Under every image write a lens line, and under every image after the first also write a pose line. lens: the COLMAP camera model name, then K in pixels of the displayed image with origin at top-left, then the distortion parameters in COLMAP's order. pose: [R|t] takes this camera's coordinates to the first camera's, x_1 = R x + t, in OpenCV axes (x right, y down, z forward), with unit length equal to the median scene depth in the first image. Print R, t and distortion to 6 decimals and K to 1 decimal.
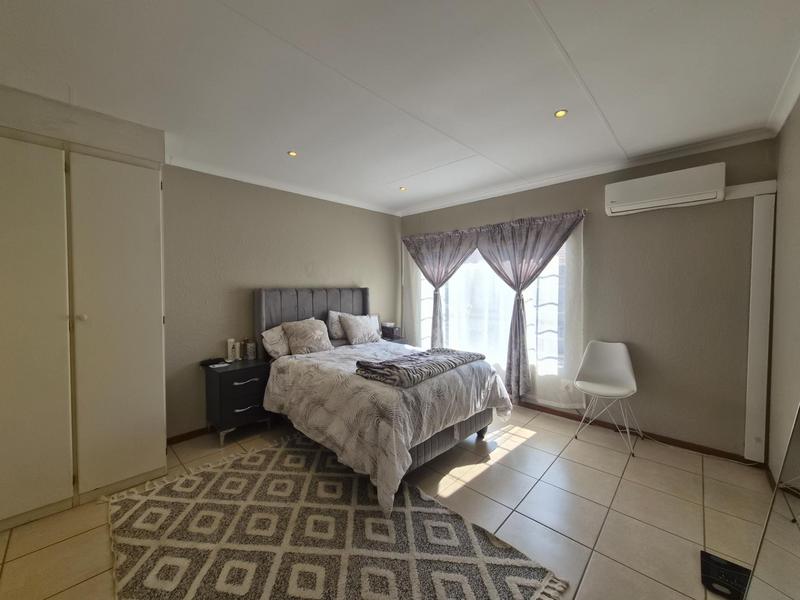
lens RADIAL K [[314.7, 0, 402.6], [0, 314.7, 297.0], [0, 0, 1]] dist [0.003223, -0.000030]
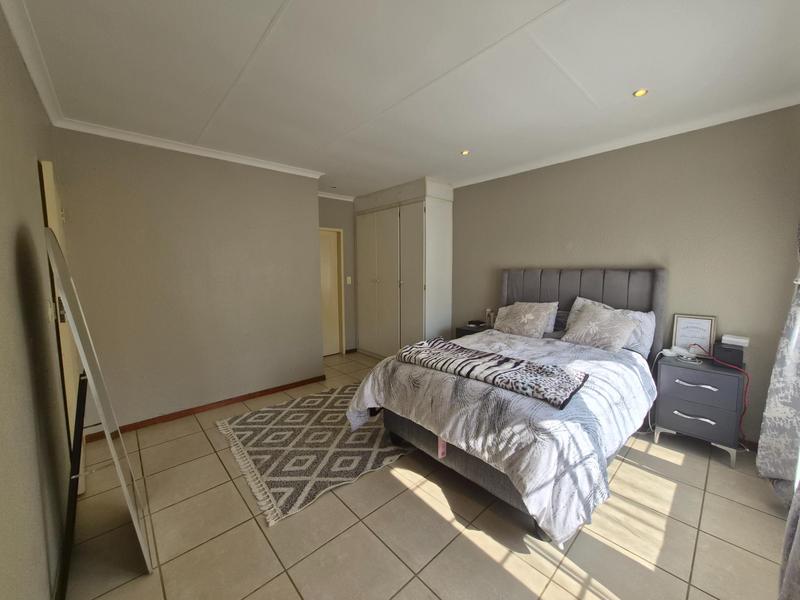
lens RADIAL K [[314.7, 0, 402.7], [0, 314.7, 301.0], [0, 0, 1]] dist [0.003223, -0.000030]
pose [[-0.062096, 0.107124, -0.992305, 0.953463], [-0.019818, 0.993895, 0.108536, -0.037411], [0.997873, 0.026405, -0.059594, 0.939028]]
